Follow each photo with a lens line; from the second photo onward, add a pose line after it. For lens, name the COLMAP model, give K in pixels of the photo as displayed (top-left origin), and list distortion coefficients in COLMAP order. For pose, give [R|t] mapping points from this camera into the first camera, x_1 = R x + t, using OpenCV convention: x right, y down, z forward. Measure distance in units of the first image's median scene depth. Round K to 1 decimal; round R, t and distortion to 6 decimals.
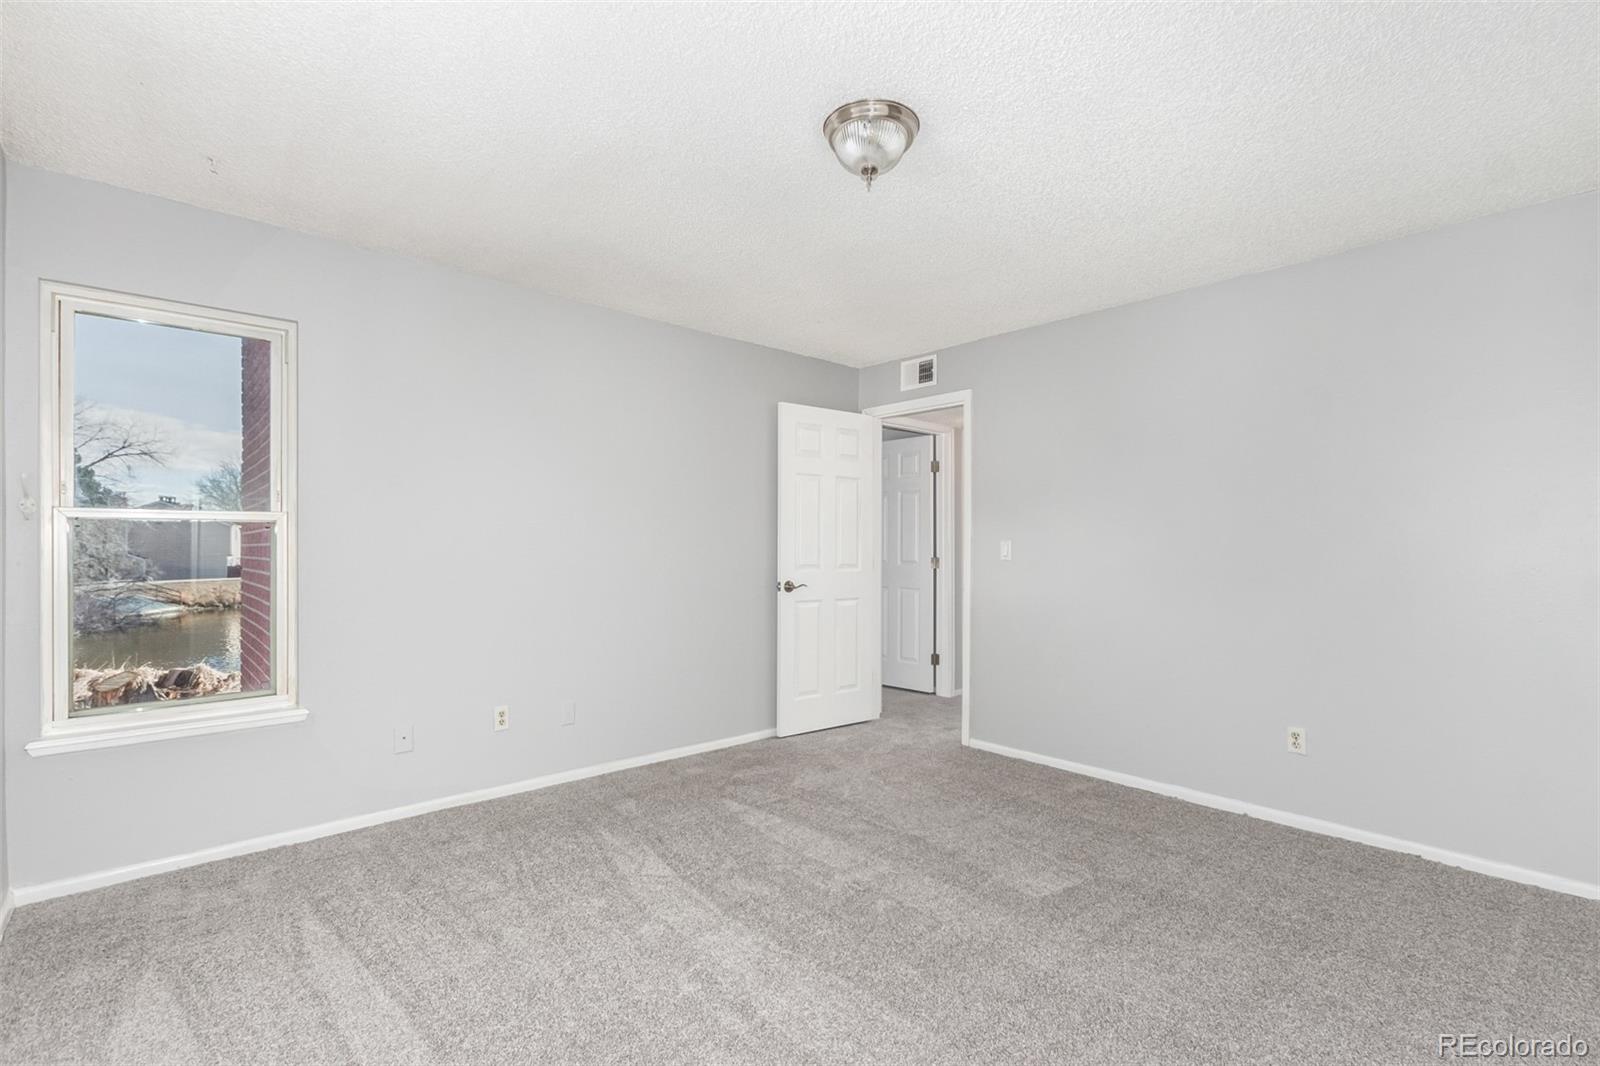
lens RADIAL K [[733.7, 0, 800.0], [0, 733.7, 533.0], [0, 0, 1]] dist [0.001558, -0.000473]
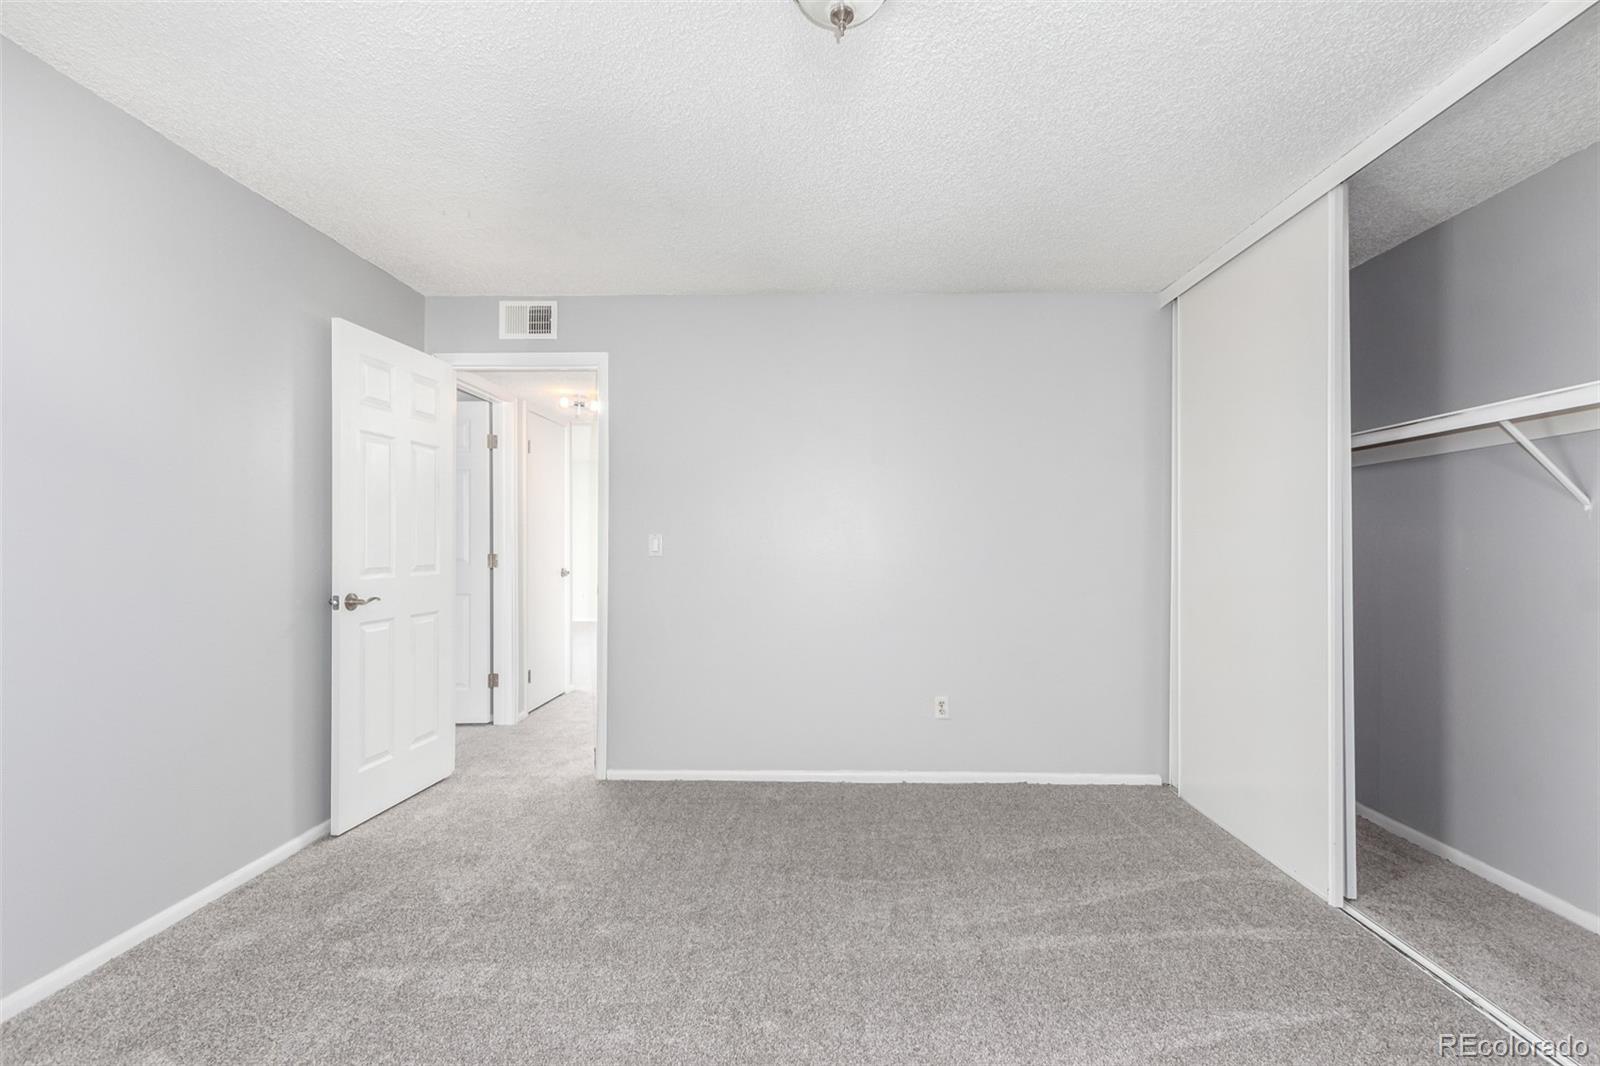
lens RADIAL K [[733.7, 0, 800.0], [0, 733.7, 533.0], [0, 0, 1]] dist [0.001558, -0.000473]
pose [[0.686505, 0.005381, 0.727105, -0.229399], [-0.010255, 0.999945, 0.002283, 0.006060], [-0.727053, -0.009024, 0.686522, 0.271151]]
